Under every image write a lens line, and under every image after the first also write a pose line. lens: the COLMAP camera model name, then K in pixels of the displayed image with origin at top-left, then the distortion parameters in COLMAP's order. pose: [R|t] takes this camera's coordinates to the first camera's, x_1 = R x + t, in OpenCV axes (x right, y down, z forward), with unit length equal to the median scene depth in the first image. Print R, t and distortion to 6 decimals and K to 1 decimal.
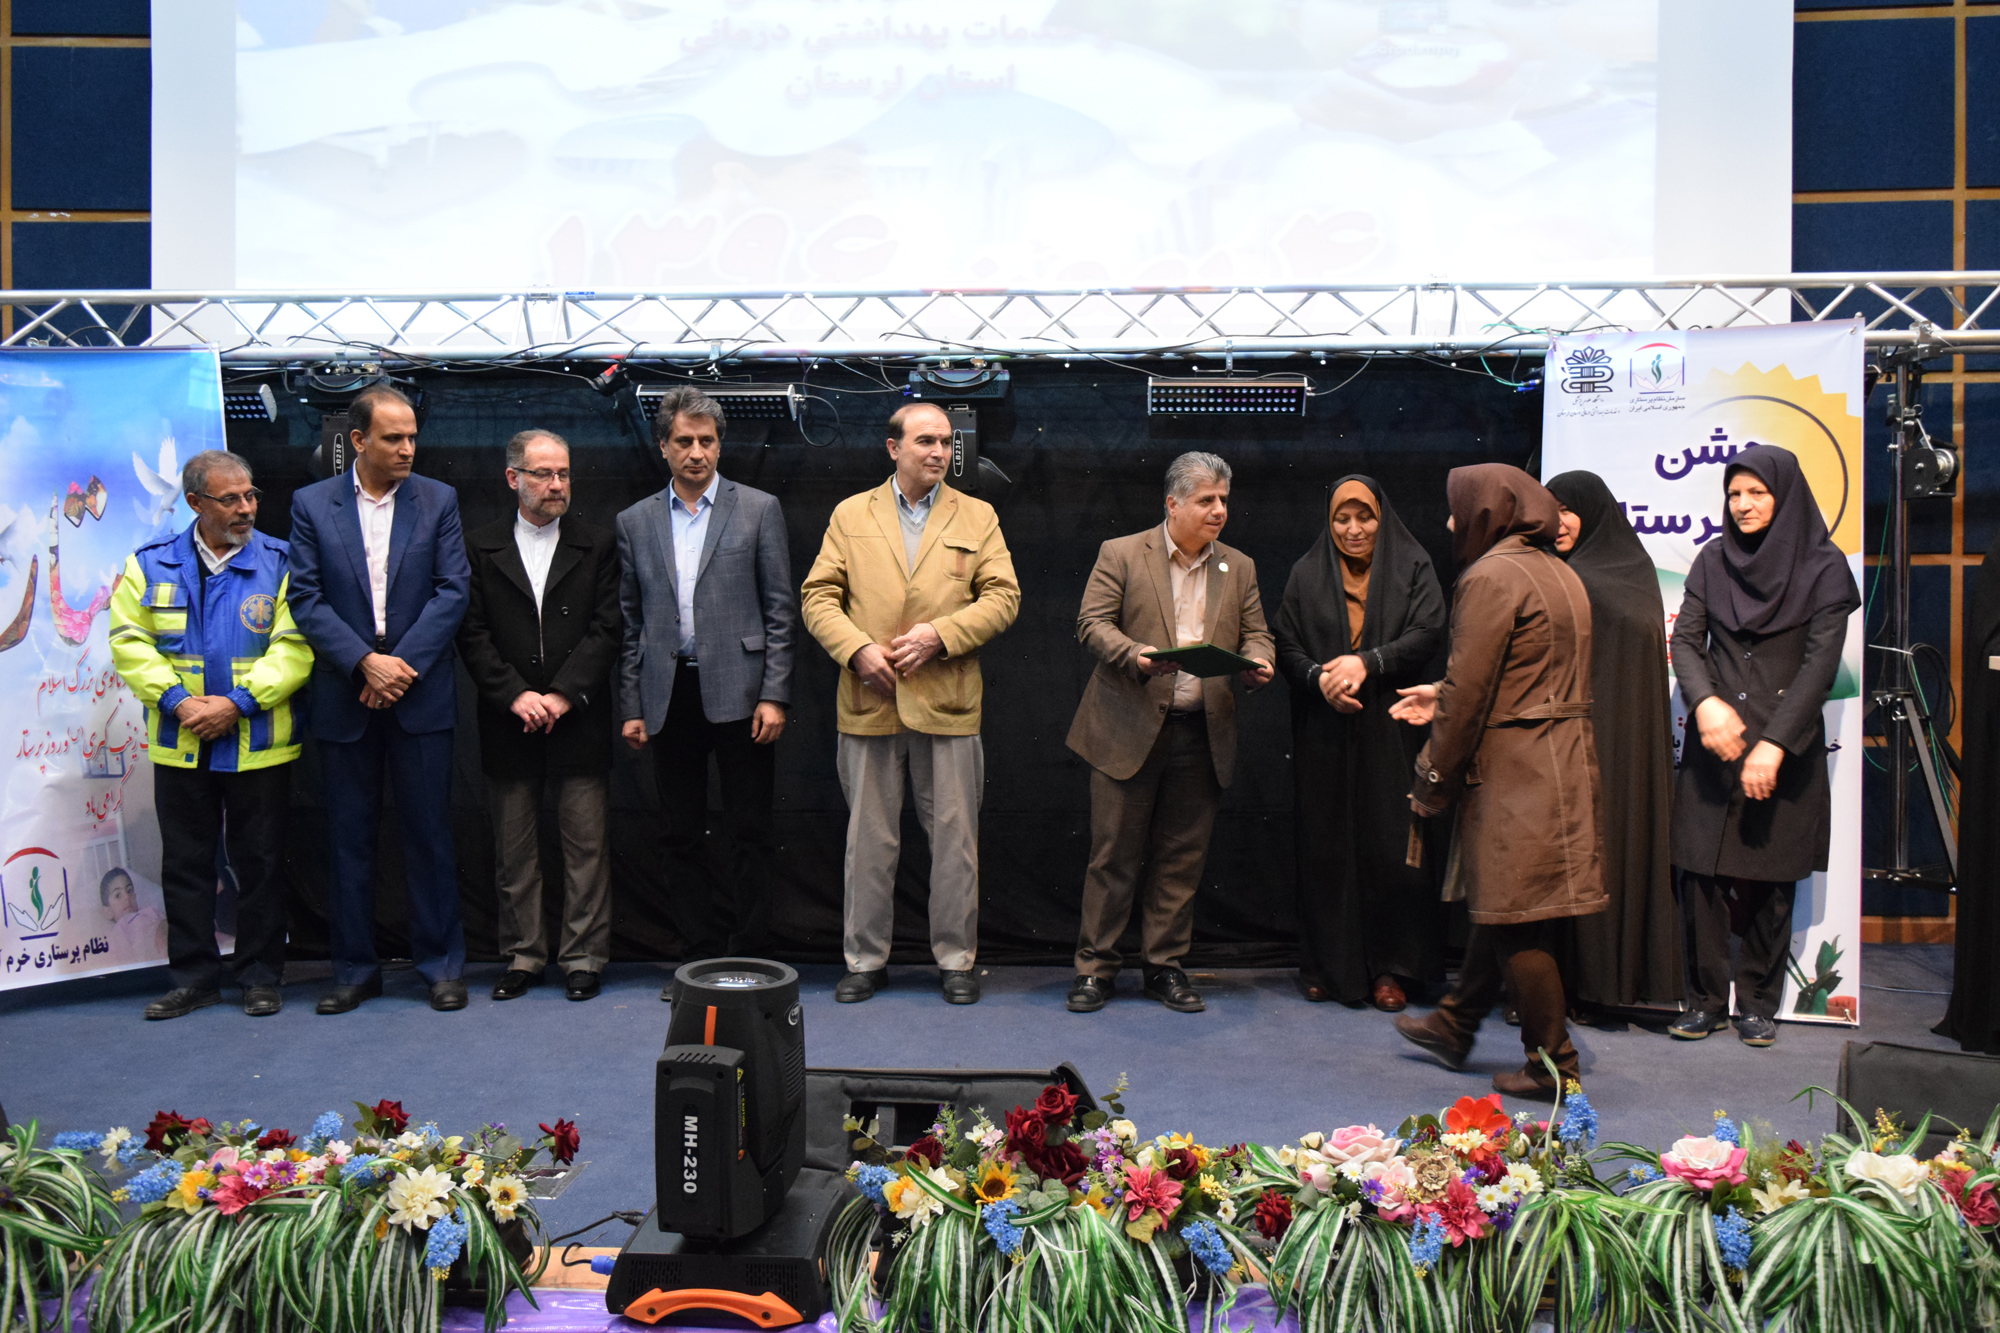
lens RADIAL K [[1868.9, 0, 996.7], [0, 1868.9, 659.2], [0, 0, 1]] dist [-0.016477, 0.000000]
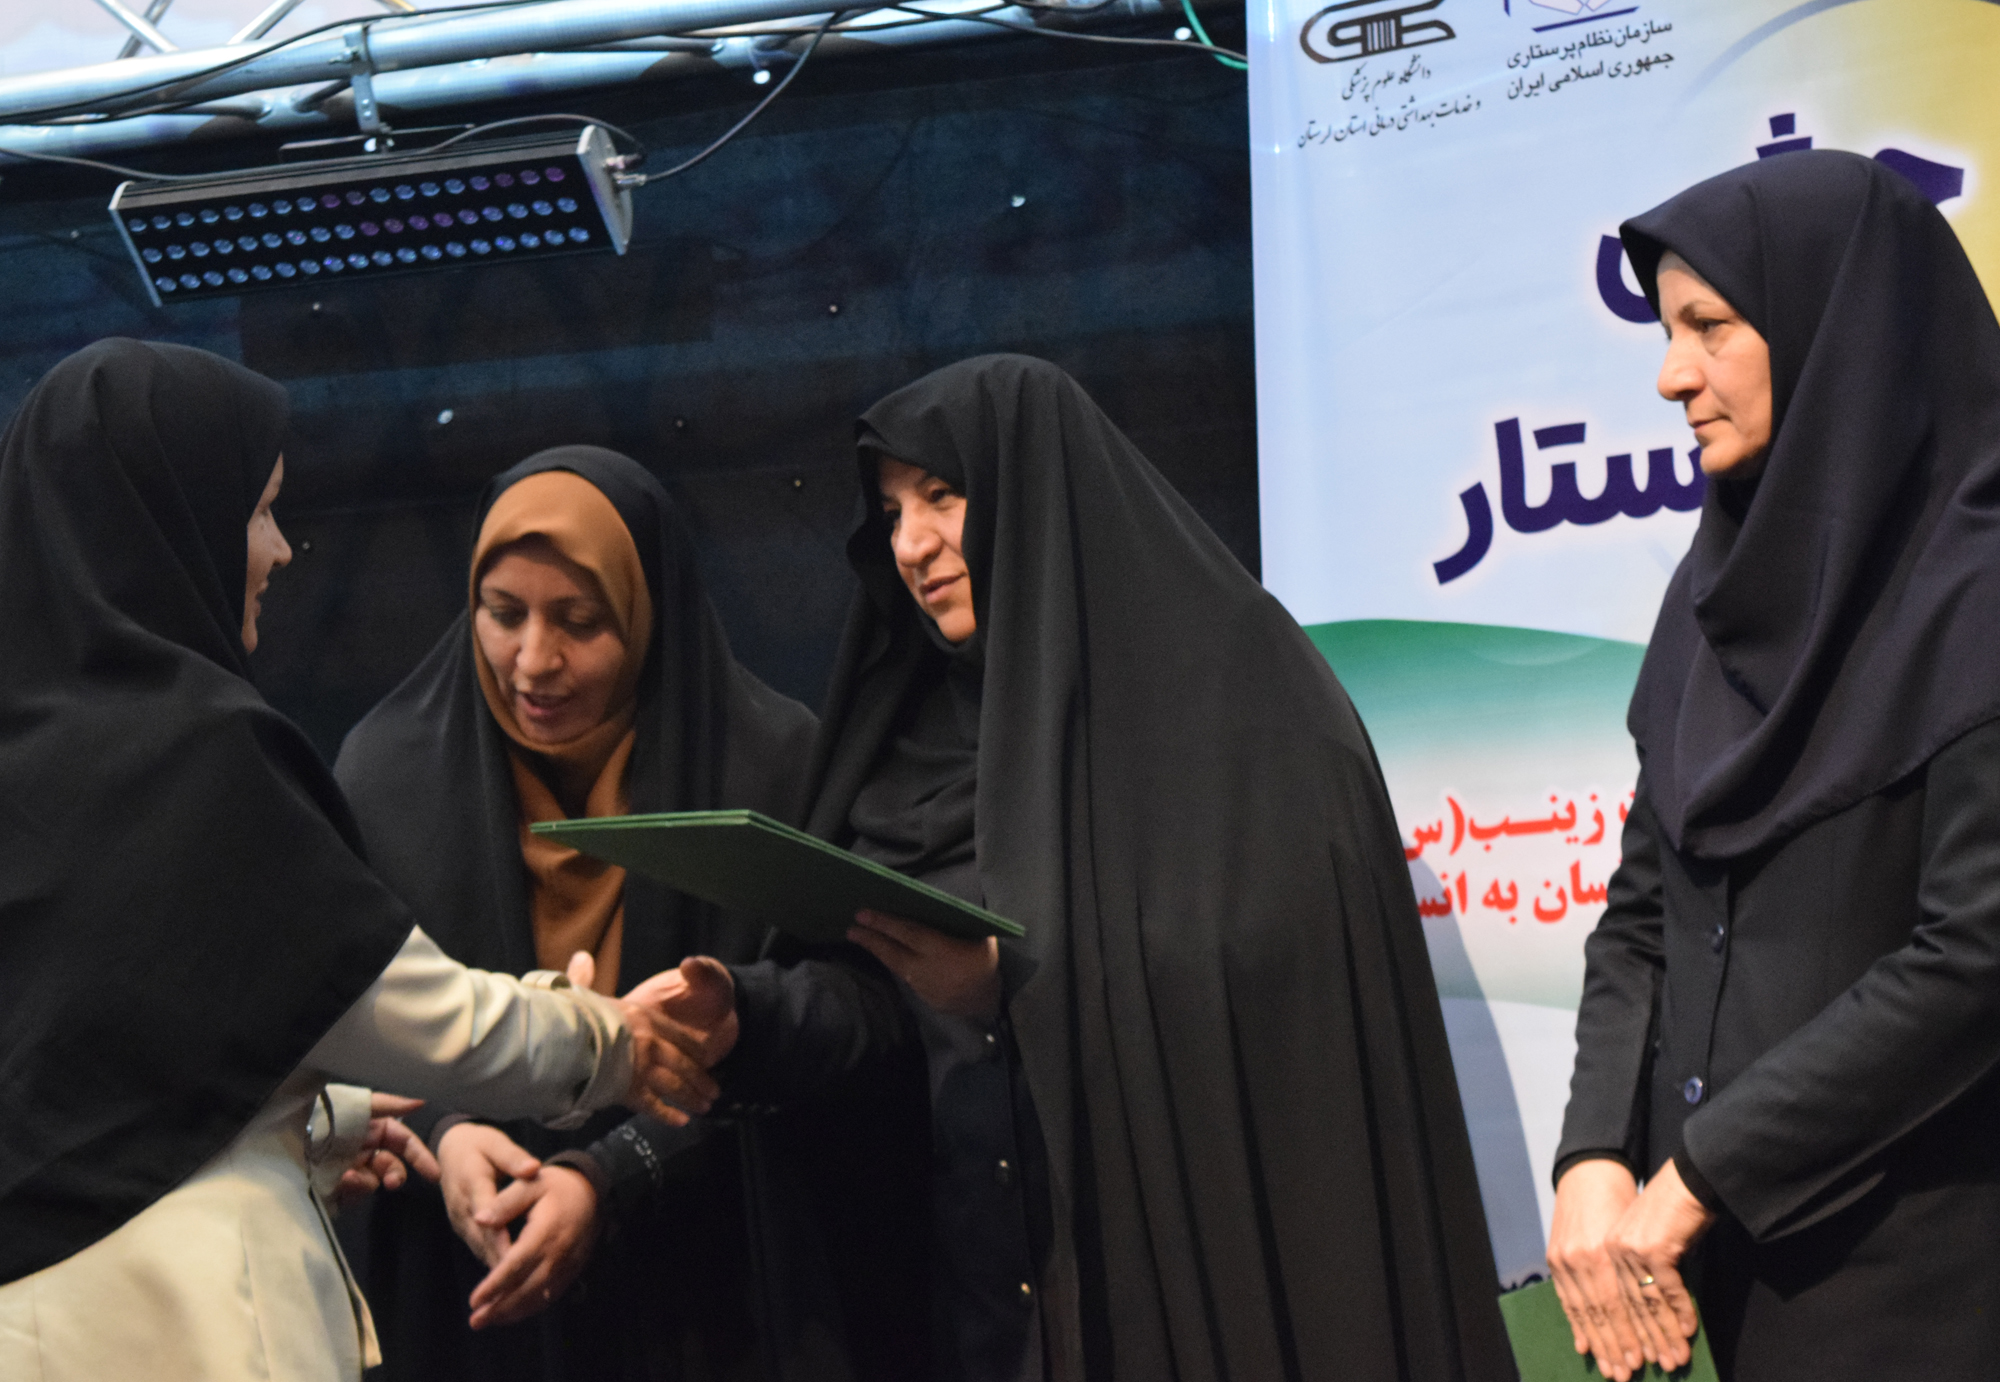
lens RADIAL K [[4703.2, 0, 989.4], [0, 4703.2, 671.1], [0, 0, 1]] dist [-0.099467, 0.000000]
pose [[0.977302, -0.087844, -0.192781, 0.359876], [0.069167, 0.992421, -0.101571, 0.016087], [0.200242, 0.085932, 0.975971, 0.285243]]
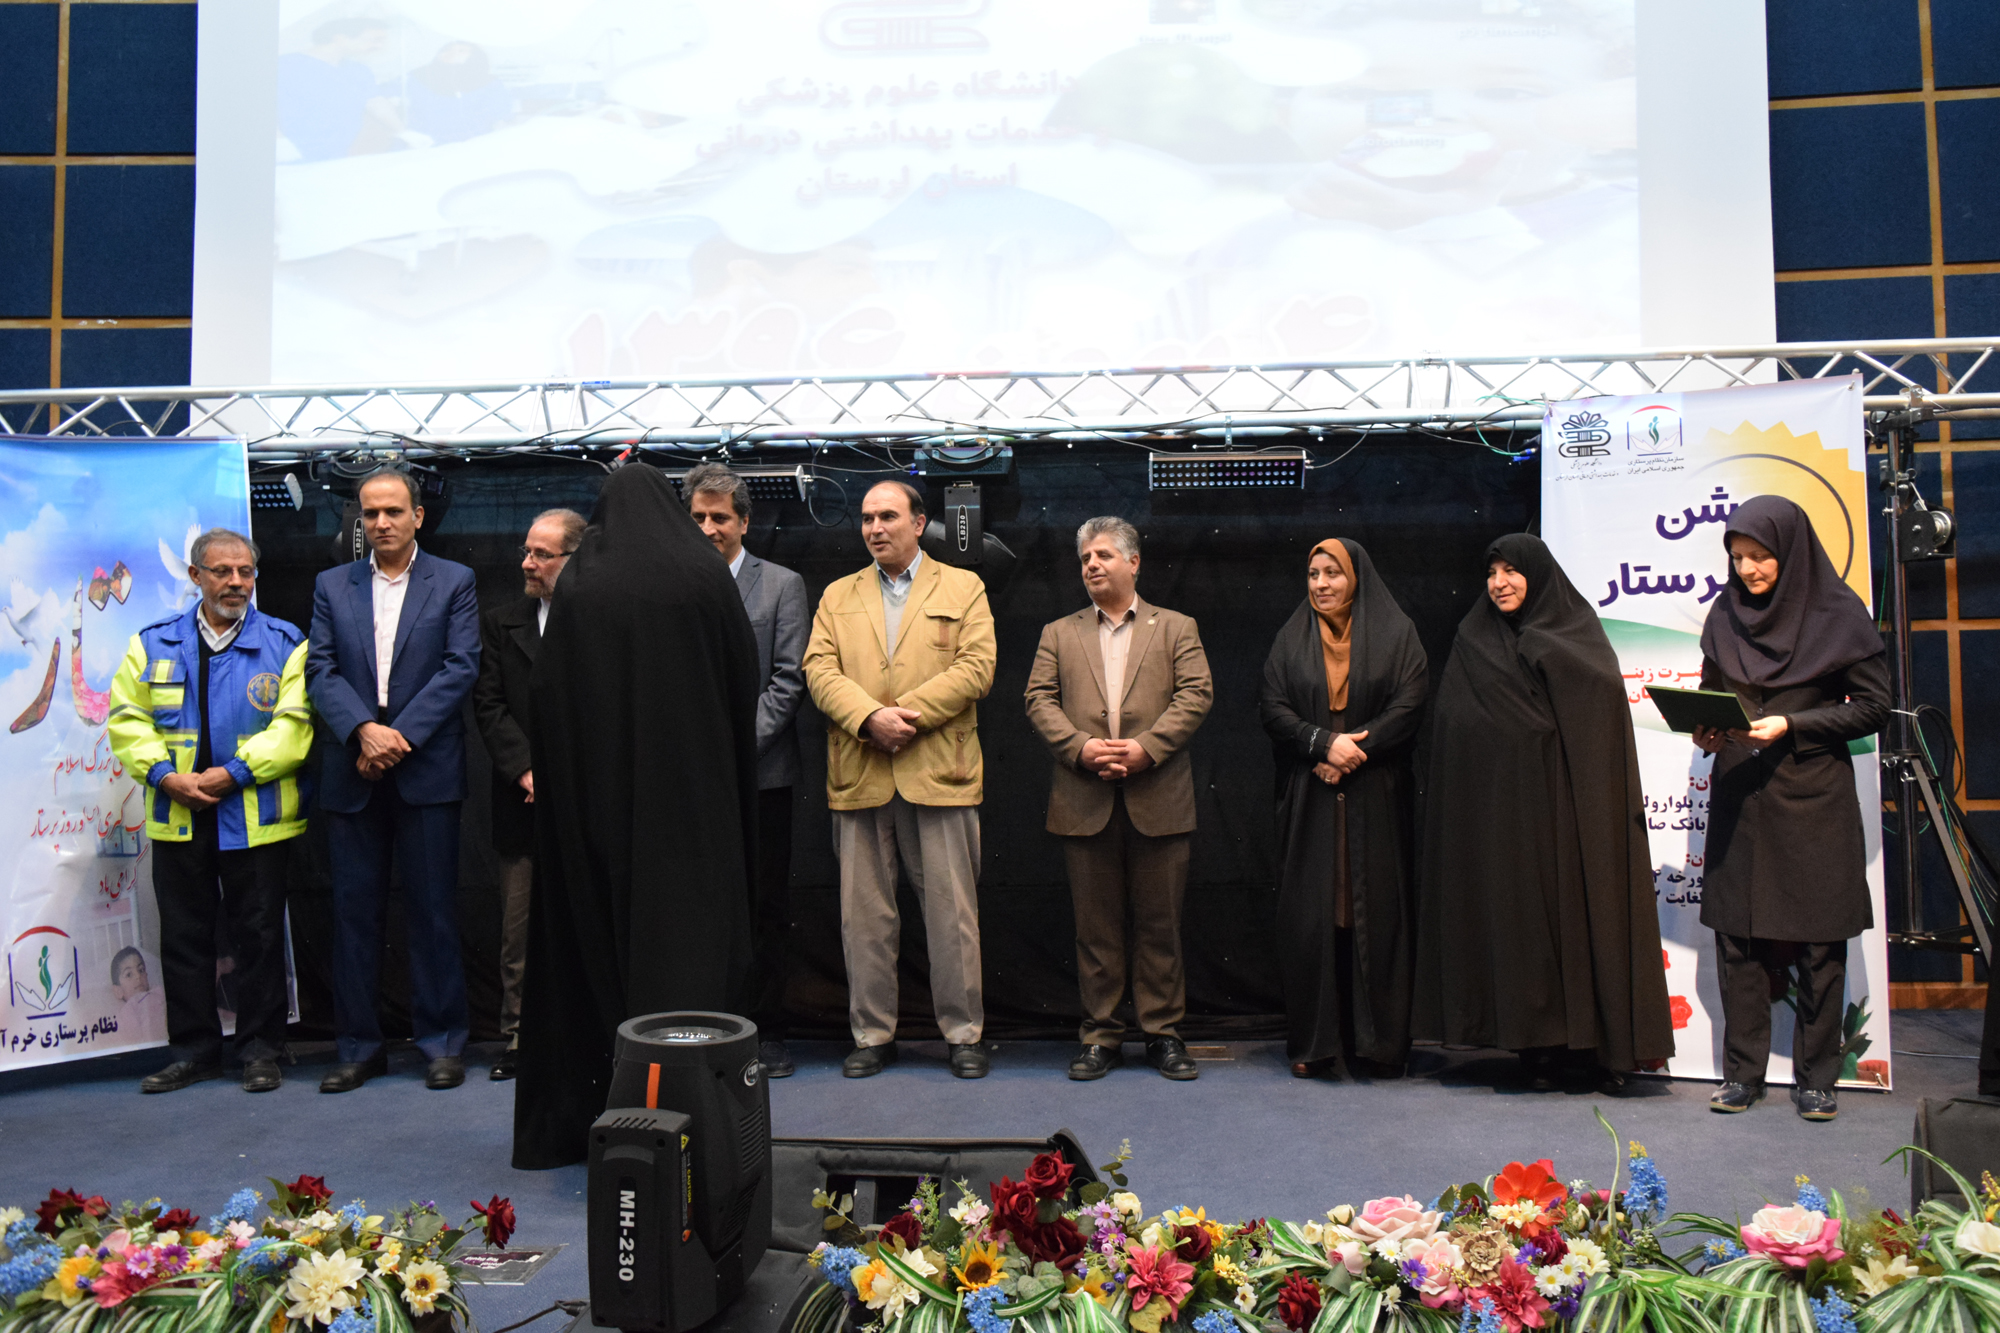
lens RADIAL K [[1677.9, 0, 1001.5], [0, 1677.9, 656.8], [0, 0, 1]] dist [-0.020168, 0.006533]
pose [[0.999840, -0.011755, -0.013478, 0.011544], [0.010750, 0.997320, -0.072367, 0.025204], [0.014293, 0.072210, 0.997287, 0.094743]]
